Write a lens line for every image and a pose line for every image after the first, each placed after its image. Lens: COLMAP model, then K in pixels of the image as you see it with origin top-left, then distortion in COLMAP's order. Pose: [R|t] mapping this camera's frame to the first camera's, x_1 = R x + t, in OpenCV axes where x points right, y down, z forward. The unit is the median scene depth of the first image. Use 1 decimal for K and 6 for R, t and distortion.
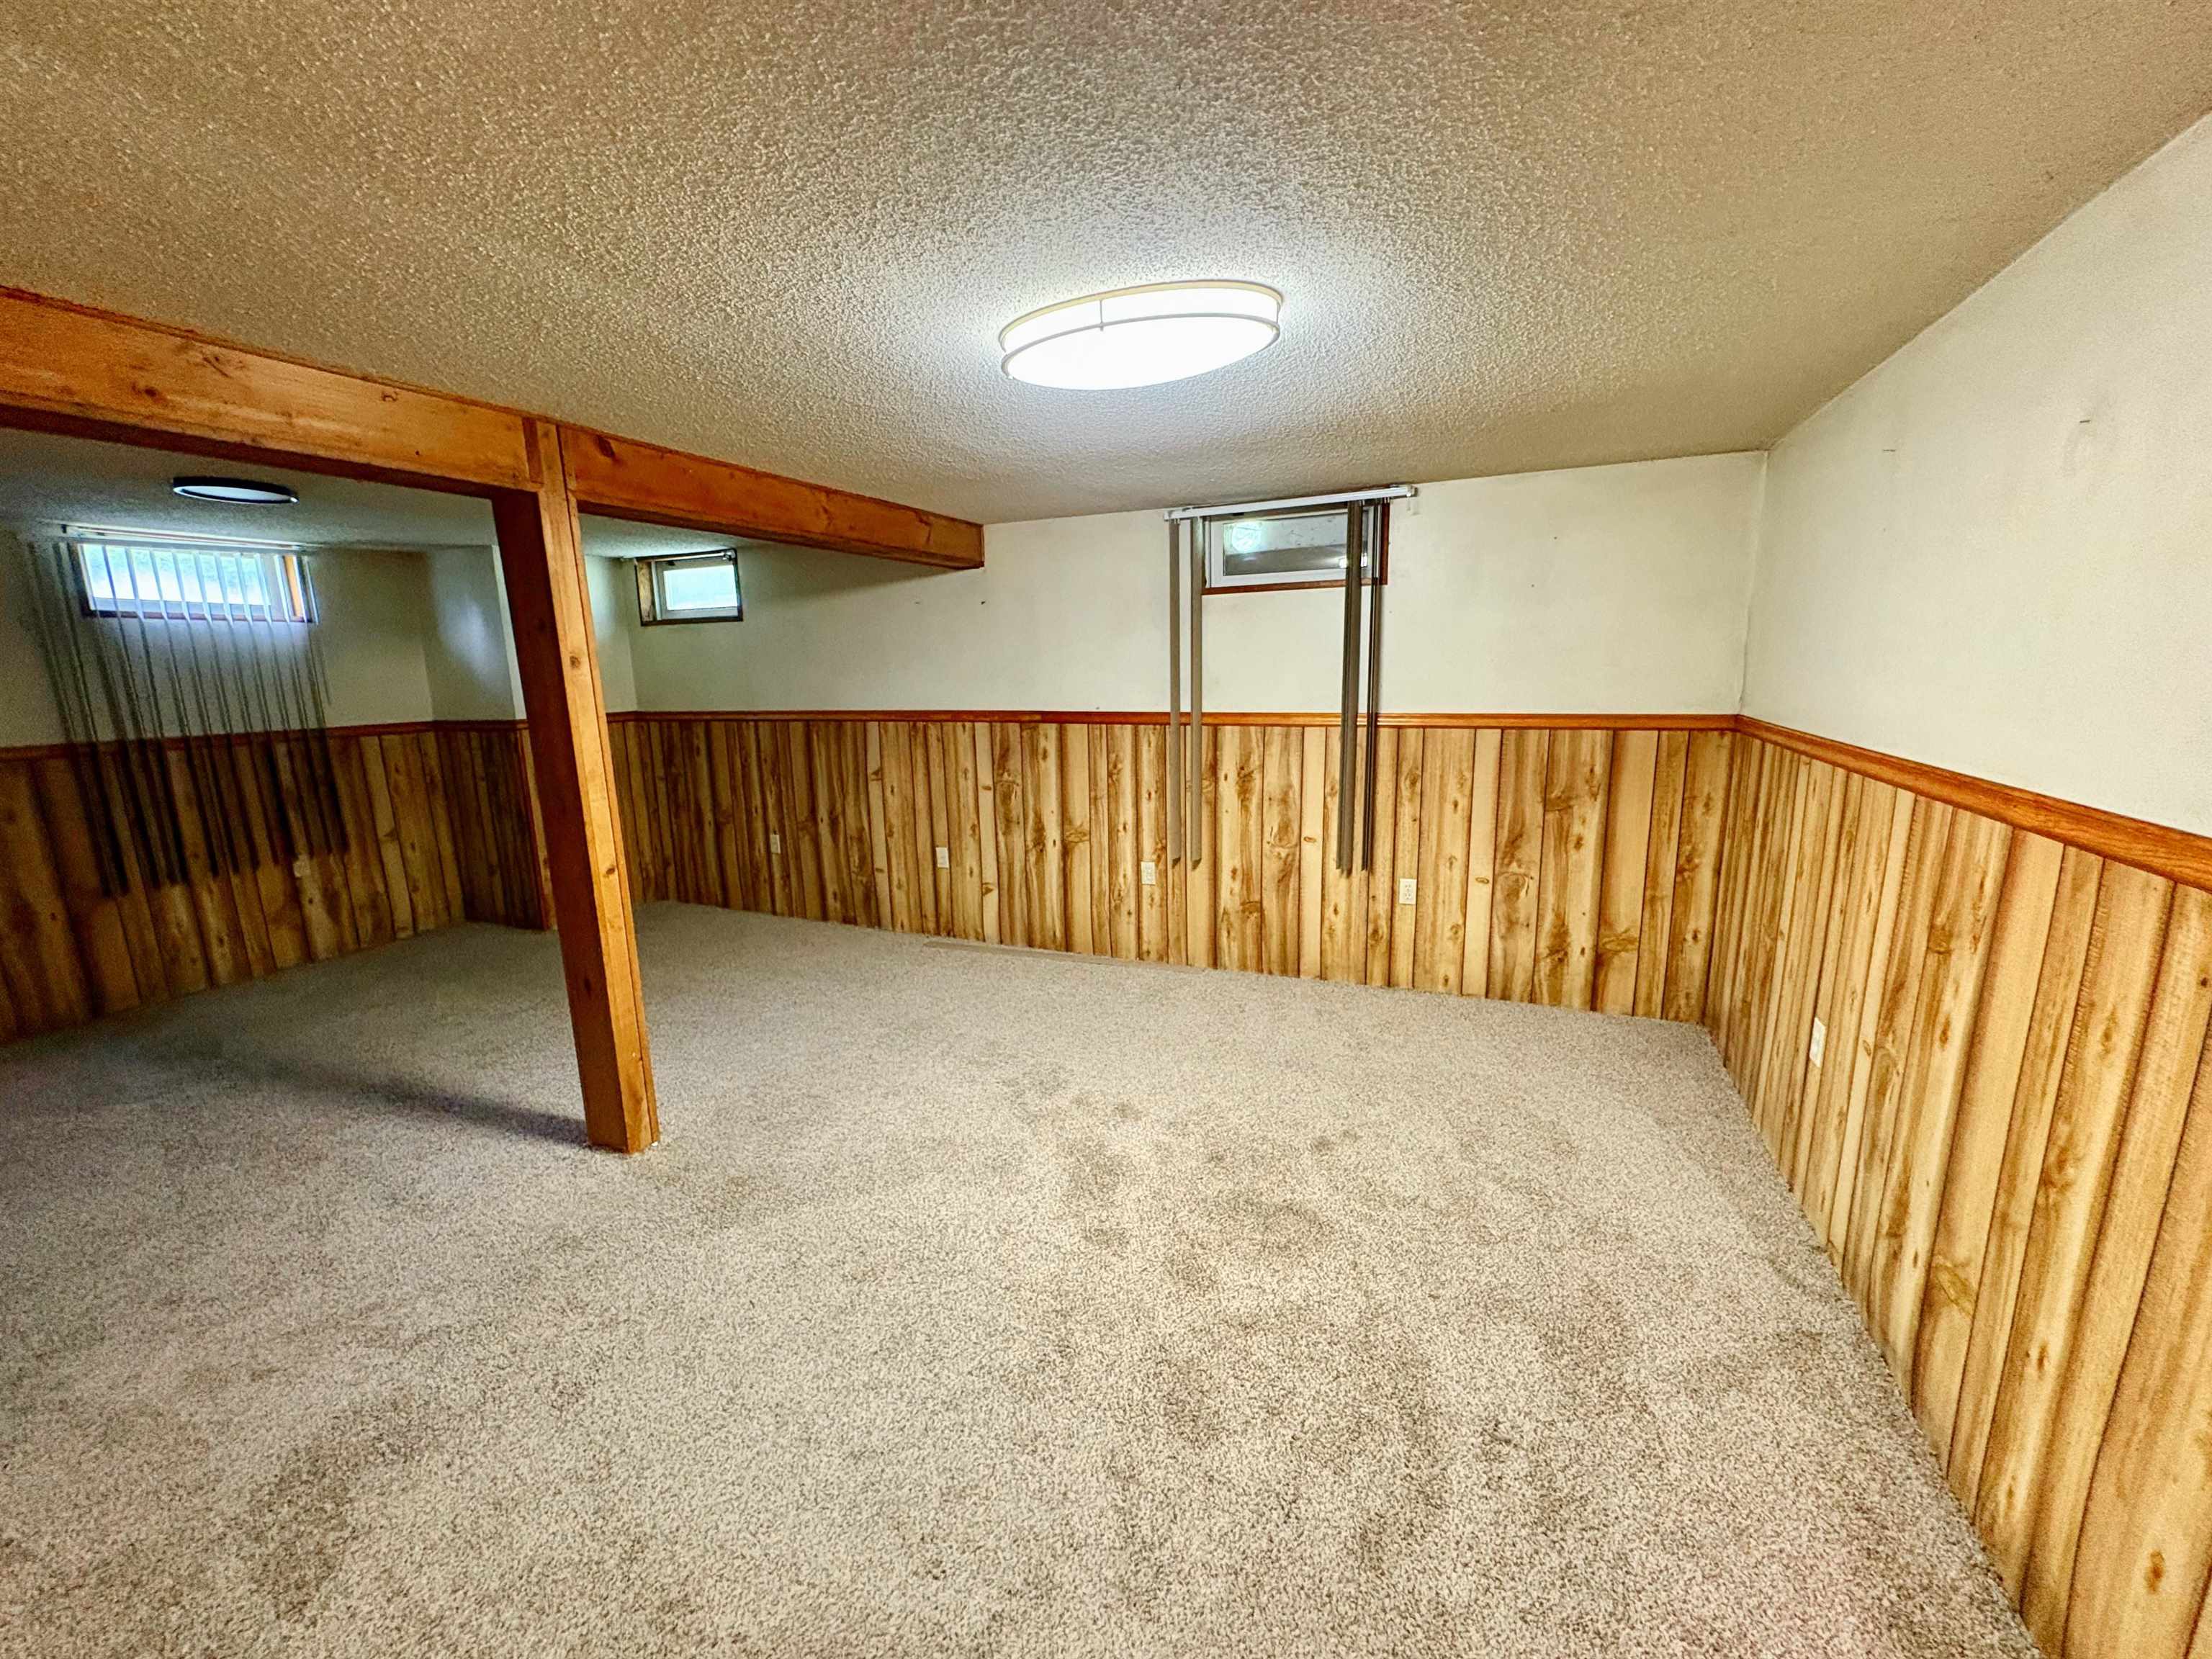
lens RADIAL K [[881.9, 0, 1106.2], [0, 881.9, 828.6], [0, 0, 1]] dist [-0.000494, 0.000569]
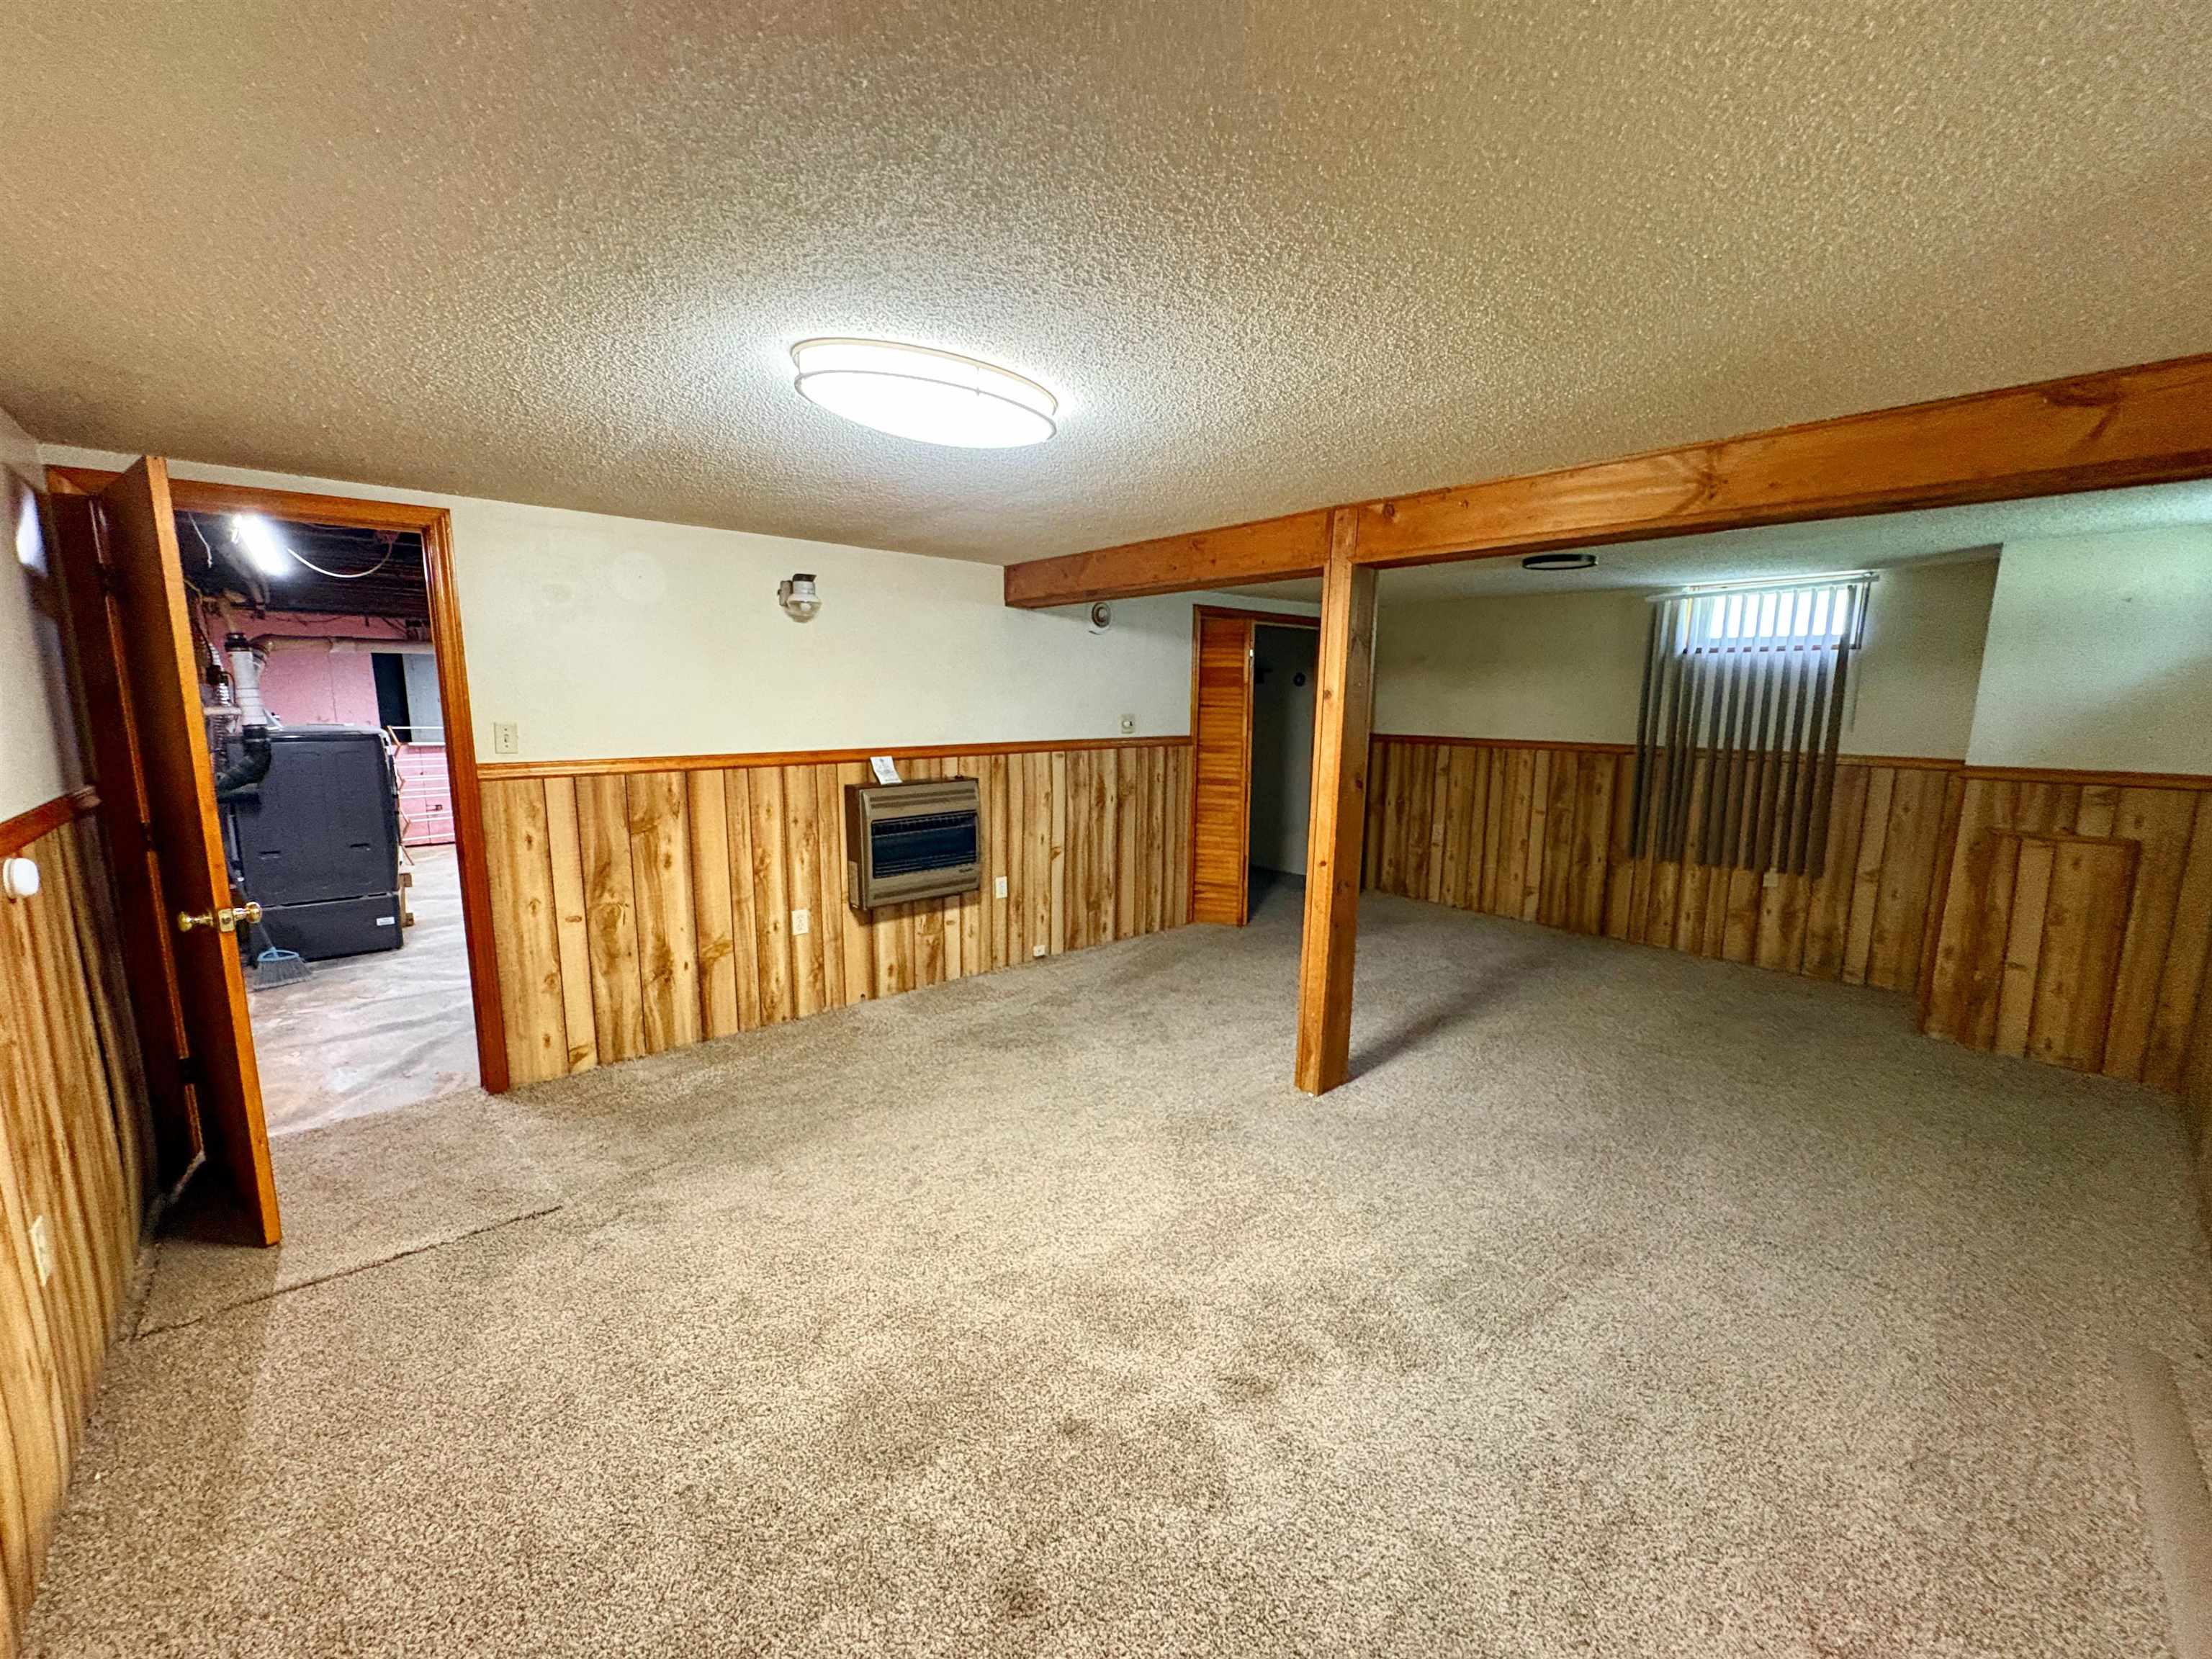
lens RADIAL K [[881.9, 0, 1098.3], [0, 881.9, 827.4], [0, 0, 1]] dist [-0.000494, 0.000569]
pose [[-0.420535, 0.155200, -0.893904, 0.560262], [-0.167694, 0.954988, 0.244696, -0.210698], [0.891644, 0.252806, -0.375580, 0.988458]]
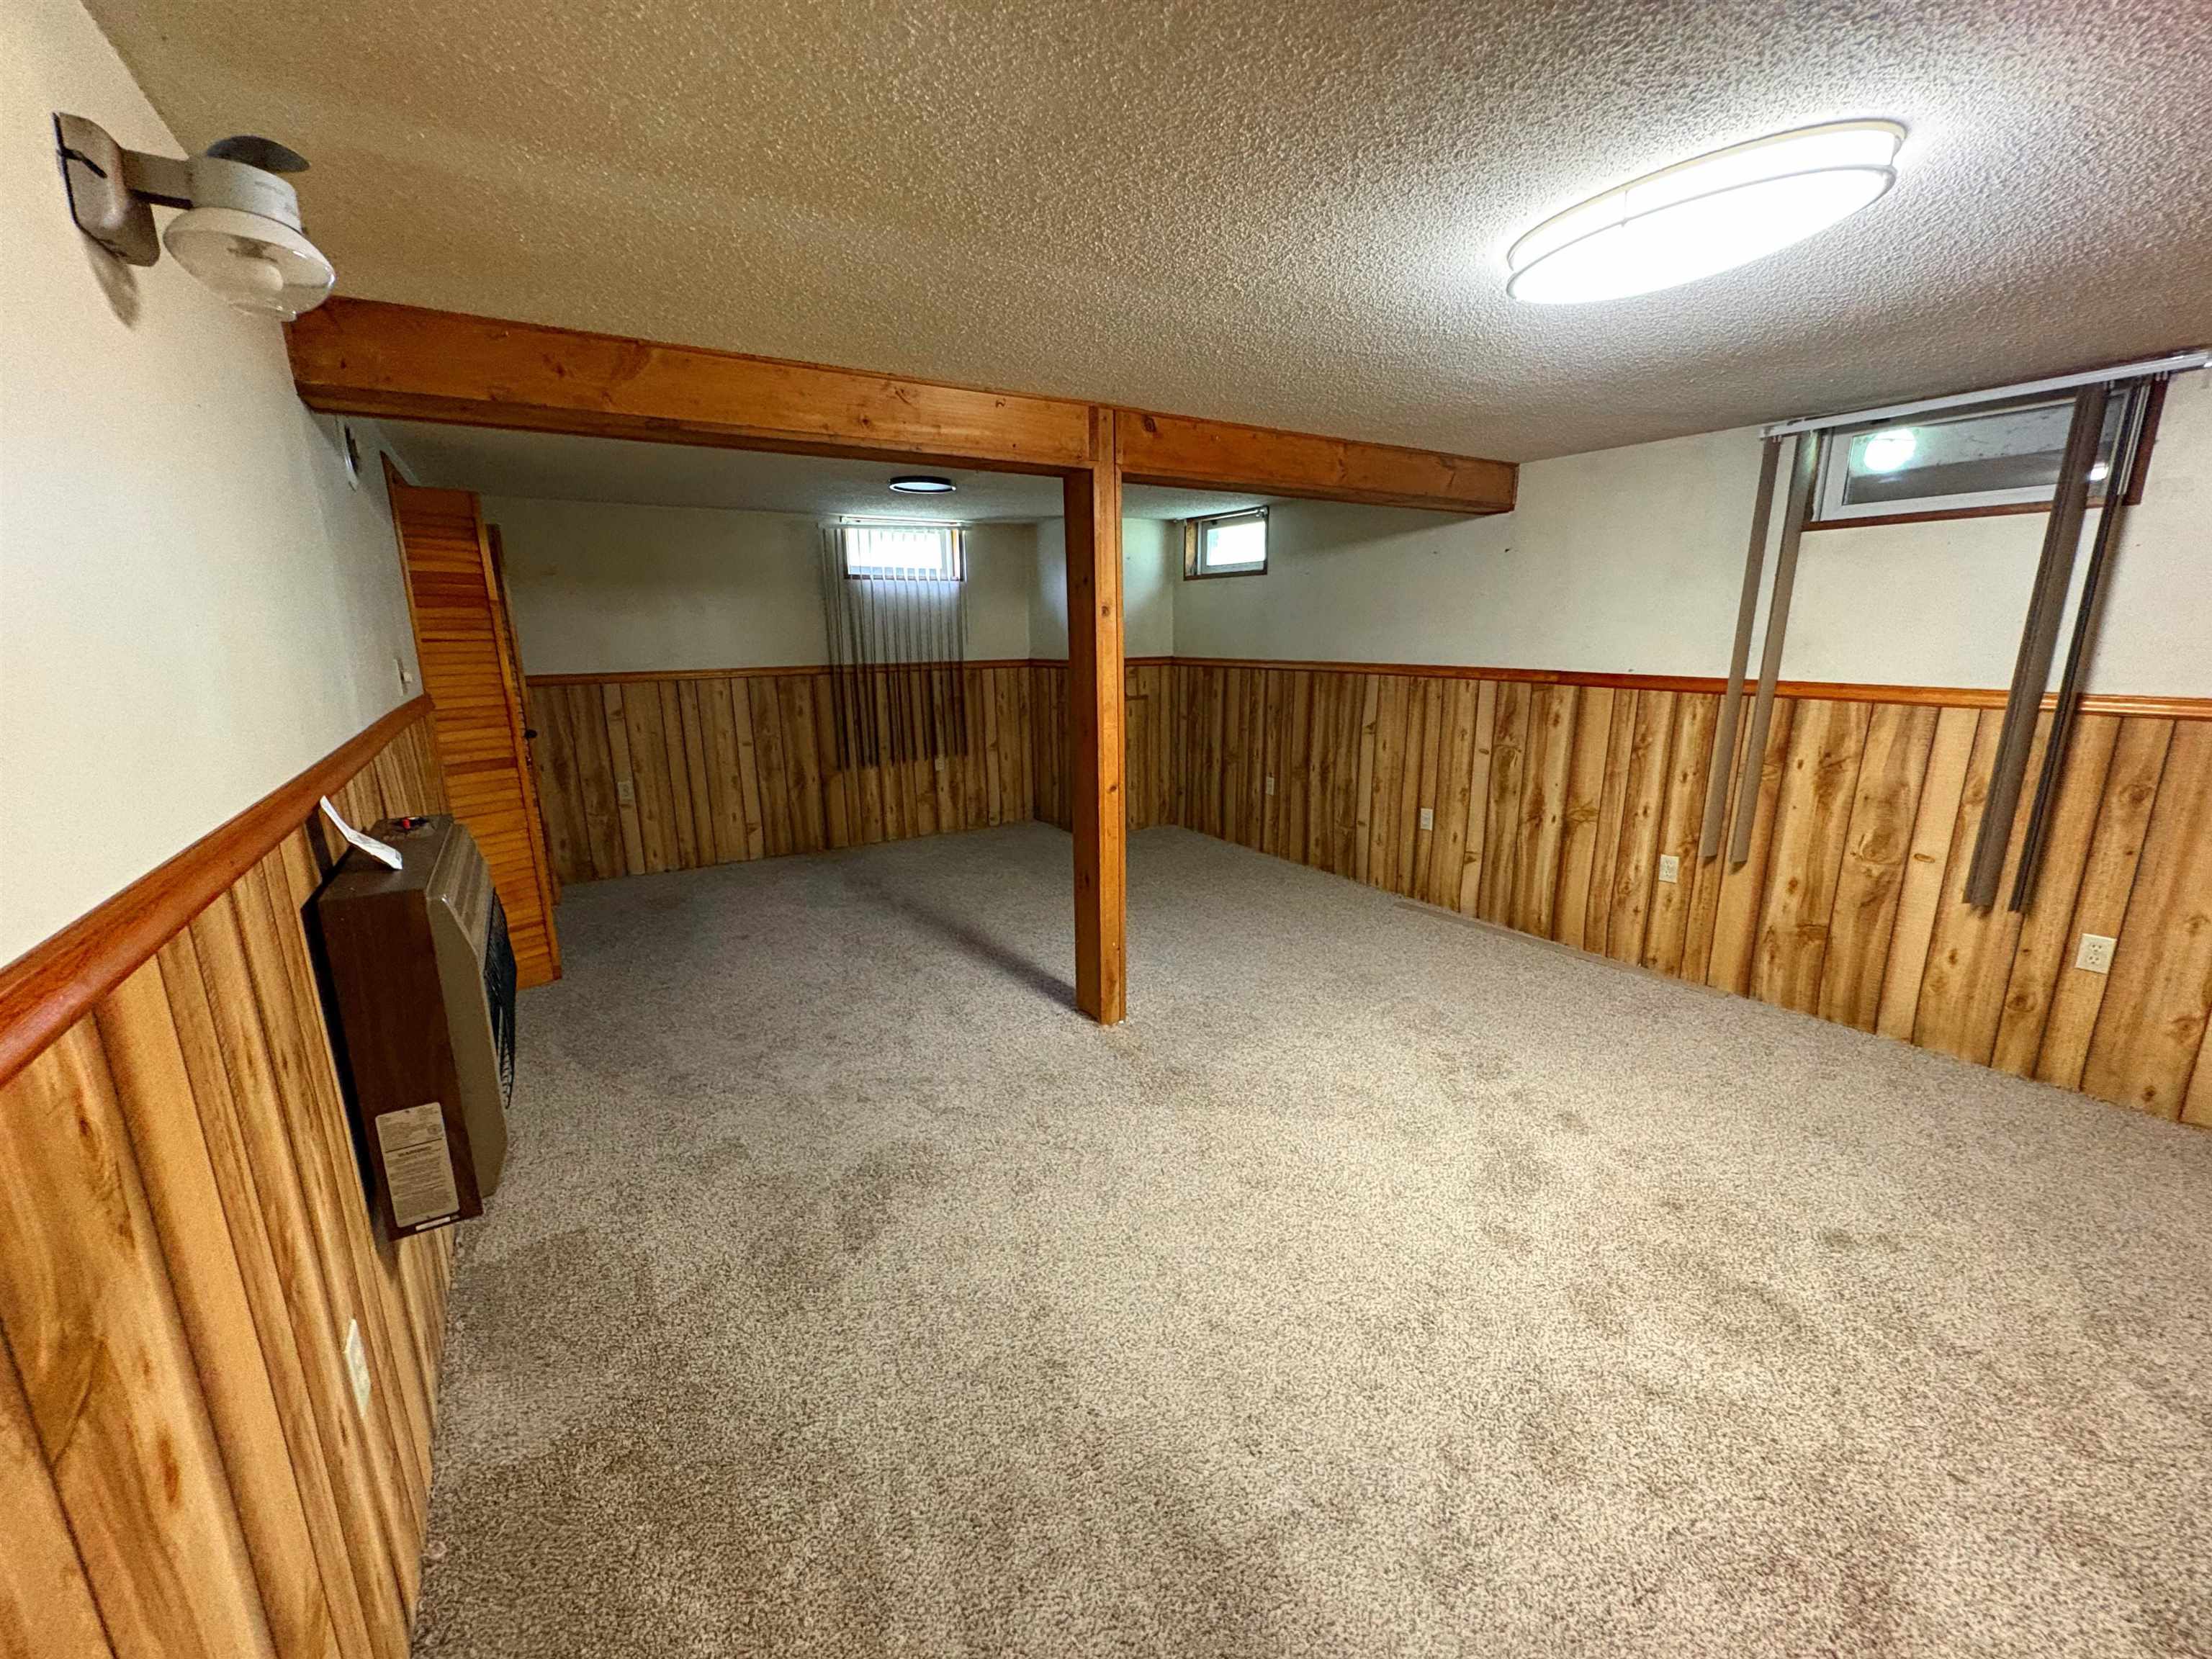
lens RADIAL K [[881.9, 0, 1105.6], [0, 881.9, 827.5], [0, 0, 1]] dist [-0.000494, 0.000569]
pose [[0.833286, 0.137103, -0.535571, 0.063583], [-0.110810, 0.990522, 0.081160, 0.003900], [0.541623, -0.008283, 0.840581, -0.007094]]
